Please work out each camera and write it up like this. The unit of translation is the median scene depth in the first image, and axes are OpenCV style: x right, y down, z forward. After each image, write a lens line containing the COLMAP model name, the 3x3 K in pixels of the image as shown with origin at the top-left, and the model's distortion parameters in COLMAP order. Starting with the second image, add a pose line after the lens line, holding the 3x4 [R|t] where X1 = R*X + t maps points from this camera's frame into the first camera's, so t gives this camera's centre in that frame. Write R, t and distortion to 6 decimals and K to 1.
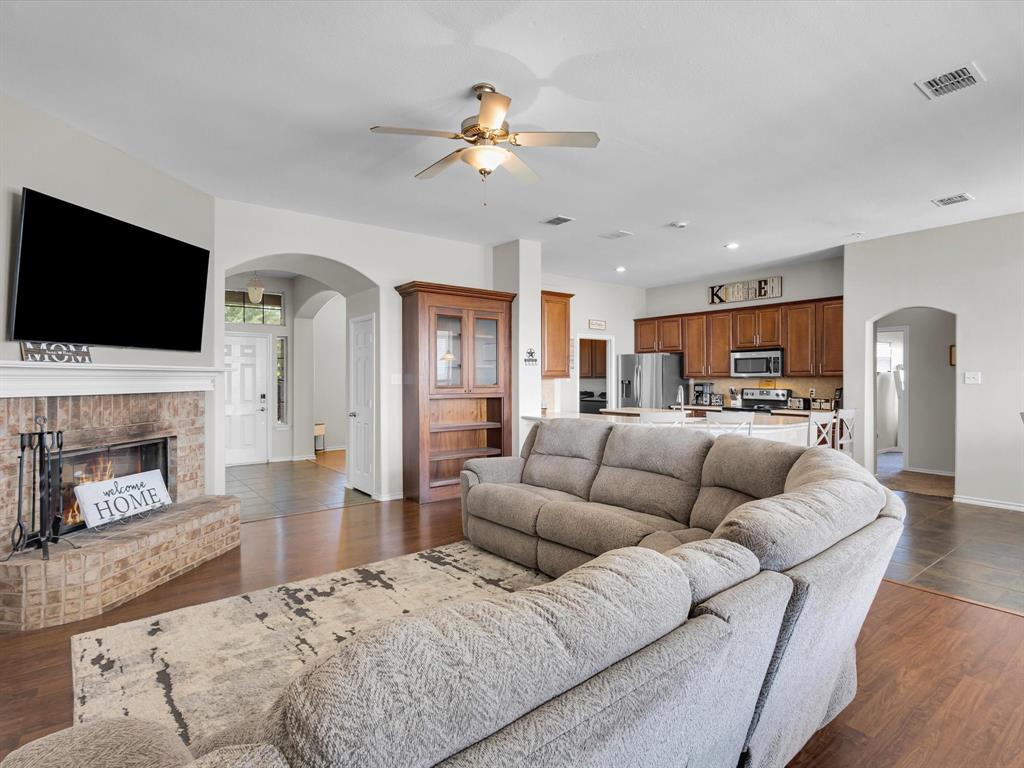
lens RADIAL K [[533.1, 0, 513.5], [0, 533.1, 378.8], [0, 0, 1]] dist [0.010773, -0.001235]
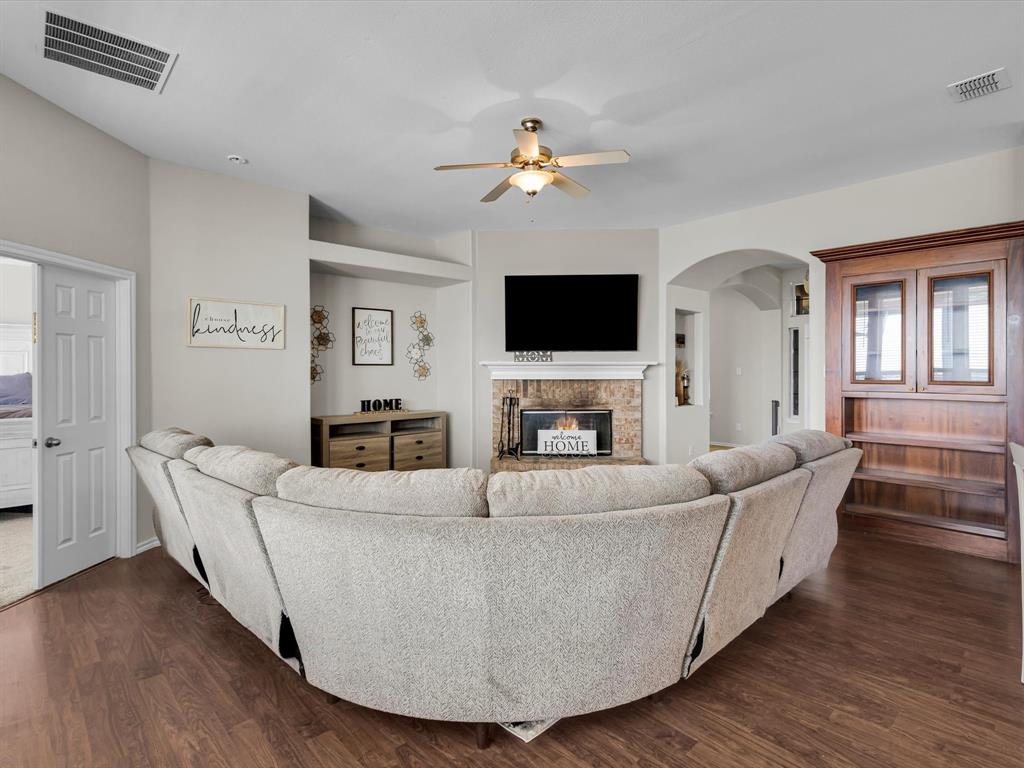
lens RADIAL K [[533.1, 0, 507.3], [0, 533.1, 370.1], [0, 0, 1]] dist [0.010773, -0.001235]
pose [[0.080052, 0.000473, -0.996791, 0.906755], [0.000876, 0.999999, 0.000545, -0.001749], [0.996790, -0.000917, 0.080052, 0.701864]]
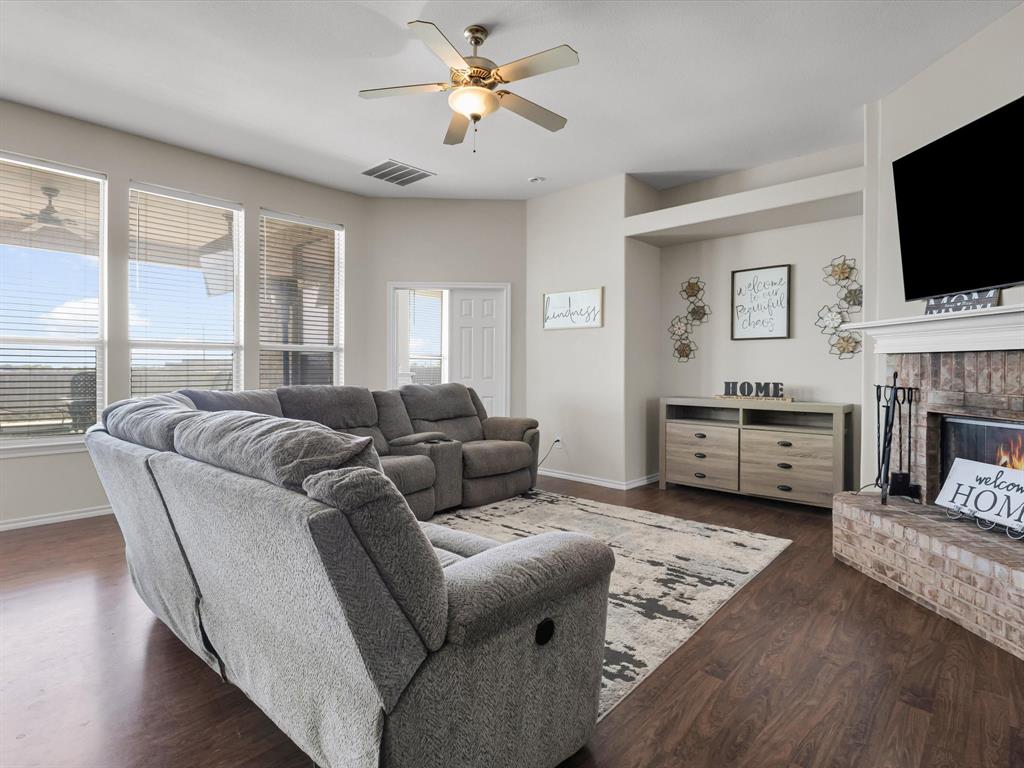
lens RADIAL K [[533.1, 0, 509.5], [0, 533.1, 368.0], [0, 0, 1]] dist [0.010773, -0.001235]
pose [[-0.987448, -0.003741, -0.157898, 0.029406], [-0.004148, 0.999989, 0.002245, 0.054047], [0.157888, 0.002872, -0.987453, 1.622264]]
